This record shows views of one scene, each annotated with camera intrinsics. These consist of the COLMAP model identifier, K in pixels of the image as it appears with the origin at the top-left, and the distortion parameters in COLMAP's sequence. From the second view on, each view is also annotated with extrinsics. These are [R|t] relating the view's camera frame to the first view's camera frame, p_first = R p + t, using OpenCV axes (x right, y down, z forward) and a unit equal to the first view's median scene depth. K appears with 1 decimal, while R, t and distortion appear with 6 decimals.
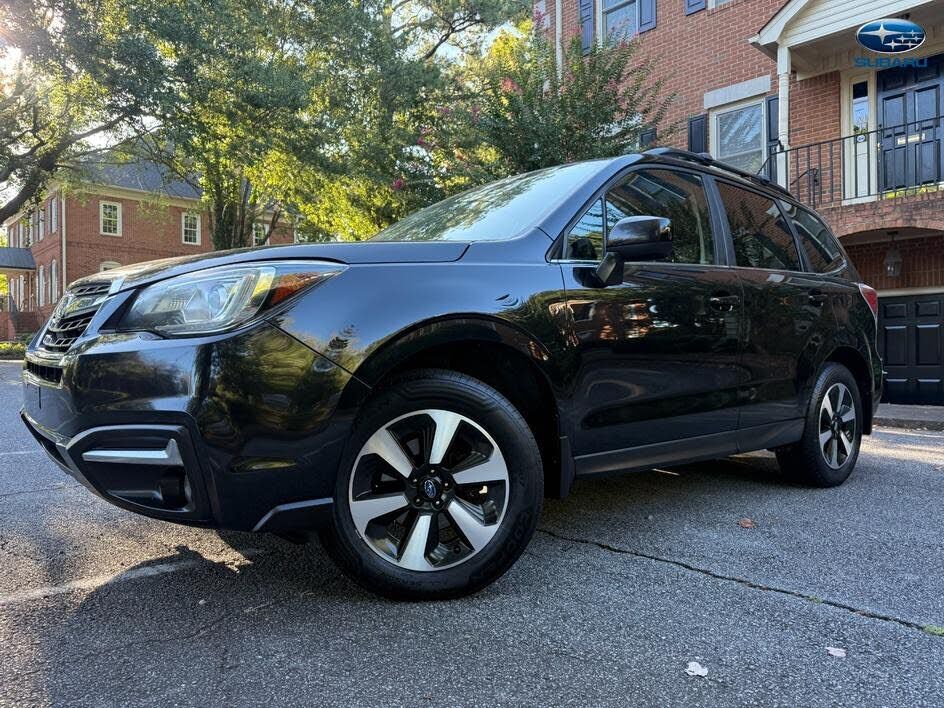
lens RADIAL K [[683.3, 0, 468.7], [0, 683.3, 356.0], [0, 0, 1]] dist [0.004309, -0.002554]
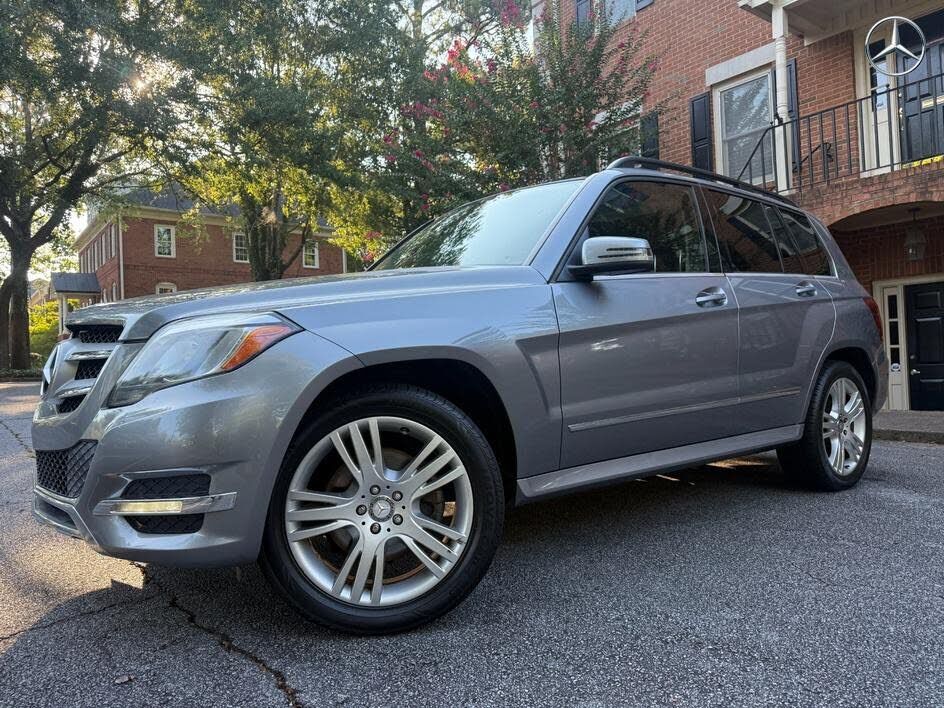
lens RADIAL K [[681.7, 0, 470.9], [0, 681.7, 352.7], [0, 0, 1]] dist [0.006914, -0.008230]
pose [[0.992965, -0.031265, -0.114207, 0.143405], [0.029549, 0.999424, -0.016690, -0.002222], [0.114663, 0.013198, 0.993317, 0.078009]]
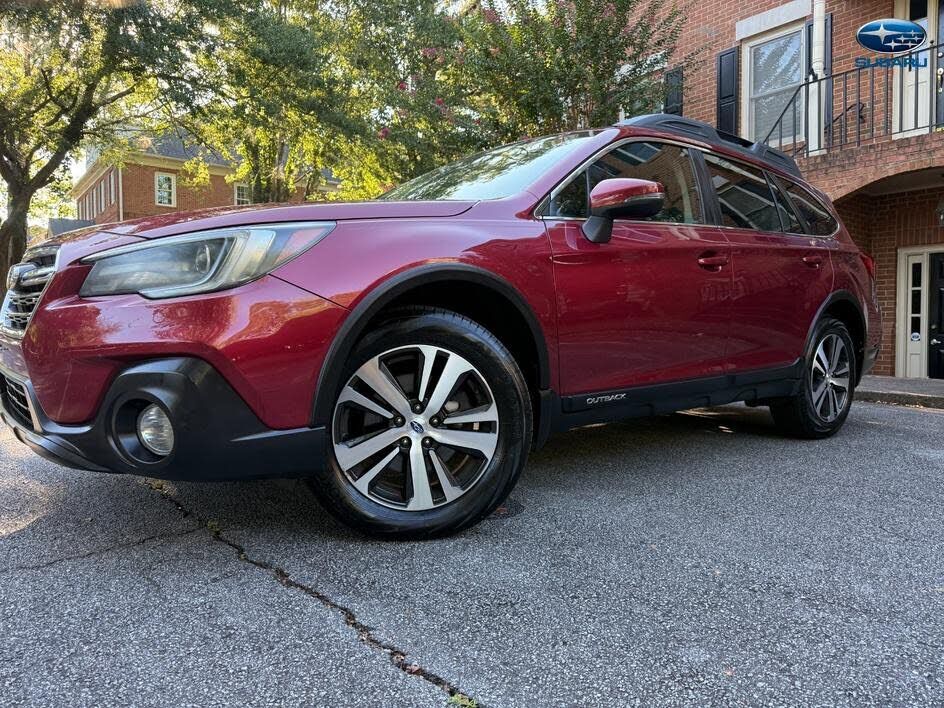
lens RADIAL K [[680.2, 0, 471.6], [0, 680.2, 355.3], [0, 0, 1]] dist [0.004146, -0.005084]
pose [[0.994085, 0.007698, -0.108332, 0.119433], [-0.003300, 0.999166, 0.040711, 0.008138], [0.108555, -0.040113, 0.993281, 0.091844]]
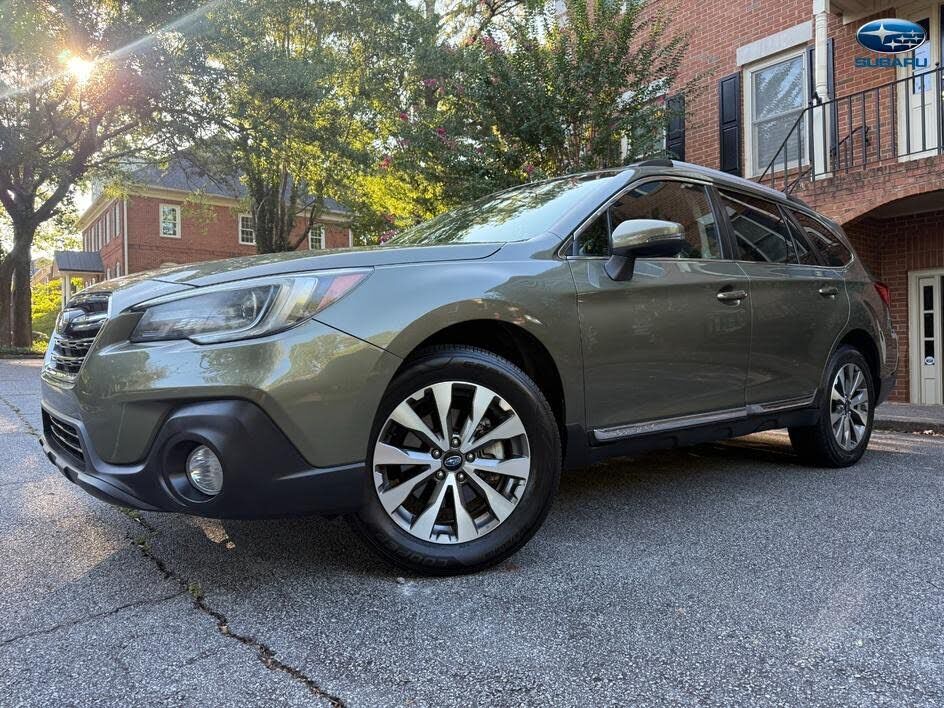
lens RADIAL K [[678.0, 0, 473.7], [0, 678.0, 355.3], [0, 0, 1]] dist [0.007064, -0.007561]
pose [[0.993699, -0.008235, -0.111781, 0.117253], [0.008636, 0.999958, 0.003103, 0.003585], [0.111750, -0.004048, 0.993728, 0.109727]]
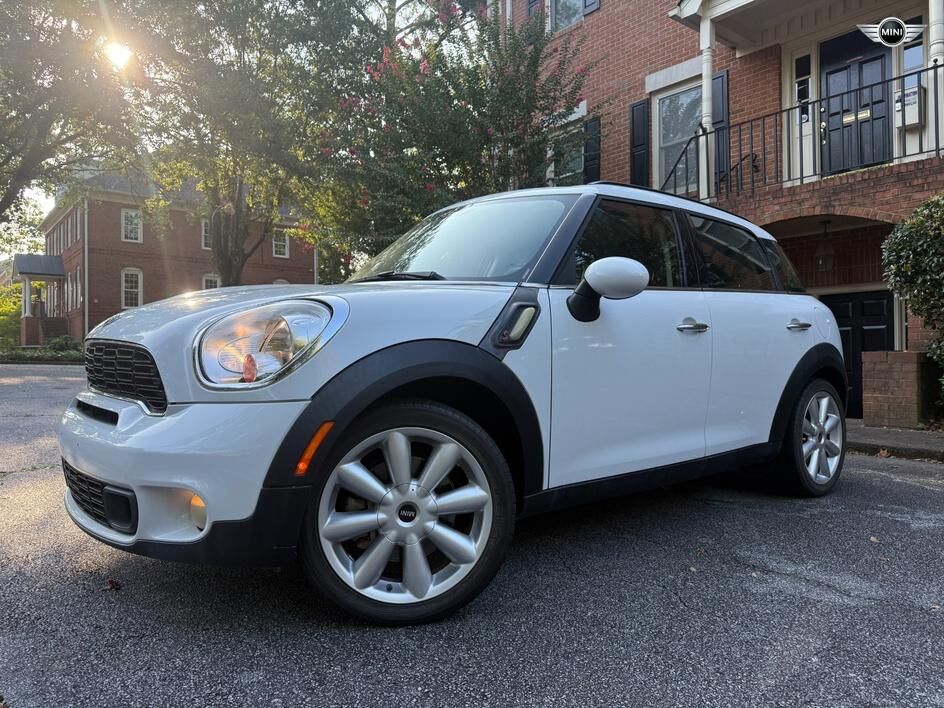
lens RADIAL K [[681.5, 0, 474.5], [0, 681.5, 355.6], [0, 0, 1]] dist [0.003757, -0.000952]
pose [[0.996290, -0.000348, -0.086060, 0.218640], [-0.000119, 0.999985, -0.005412, -0.001829], [0.086061, 0.005402, 0.996275, 0.072765]]
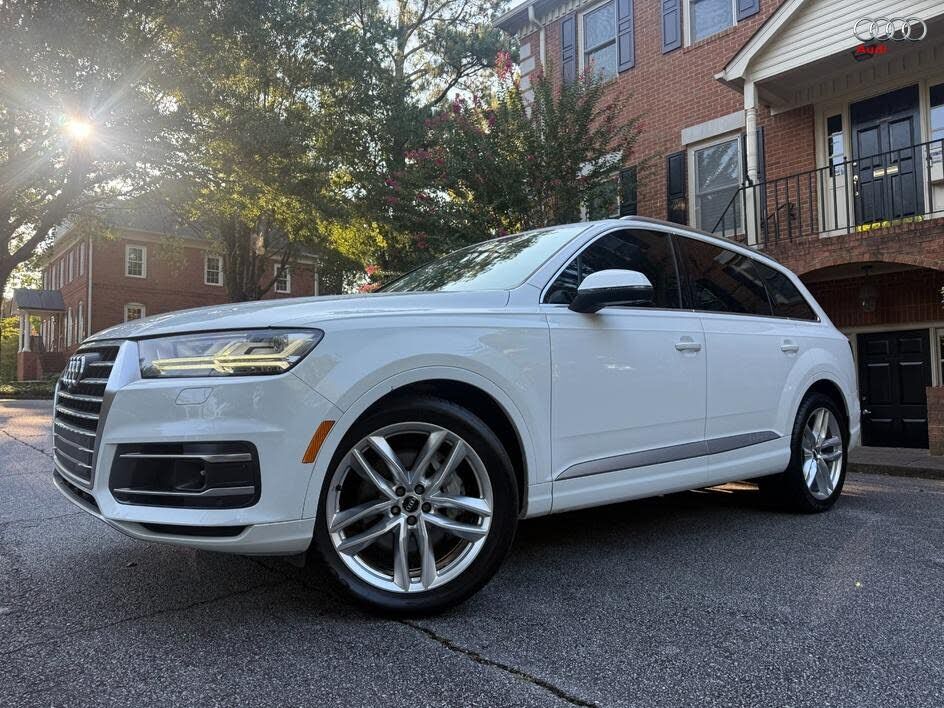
lens RADIAL K [[681.8, 0, 472.6], [0, 681.8, 354.5], [0, 0, 1]] dist [0.007104, -0.004176]
pose [[0.998722, -0.005548, -0.050228, 0.100814], [0.002751, 0.998450, -0.055591, -0.004169], [0.050458, 0.055381, 0.997189, 0.015424]]
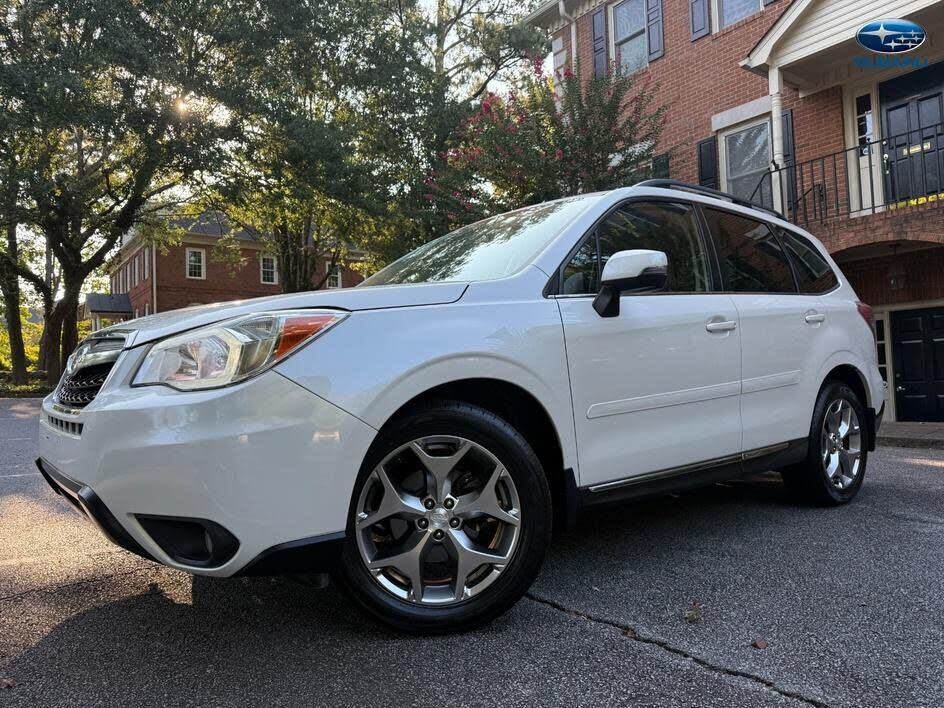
lens RADIAL K [[685.7, 0, 471.5], [0, 685.7, 354.6], [0, 0, 1]] dist [0.006158, -0.002248]
pose [[0.991176, -0.031721, -0.128702, 0.127514], [0.026560, 0.998780, -0.041626, 0.000454], [0.129865, 0.037841, 0.990809, -0.040943]]
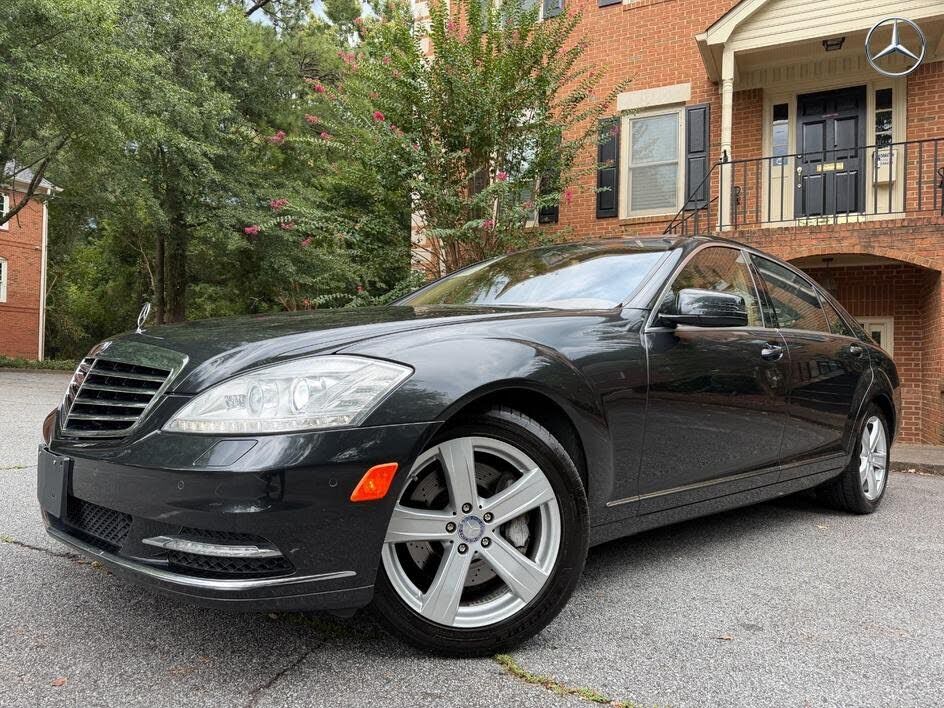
lens RADIAL K [[679.6, 0, 472.9], [0, 679.6, 356.1], [0, 0, 1]] dist [0.004857, -0.004418]
pose [[0.938794, 0.029108, 0.343247, -0.159912], [-0.023591, 0.999517, -0.020239, -0.010929], [-0.343670, 0.010903, 0.939027, 0.243774]]
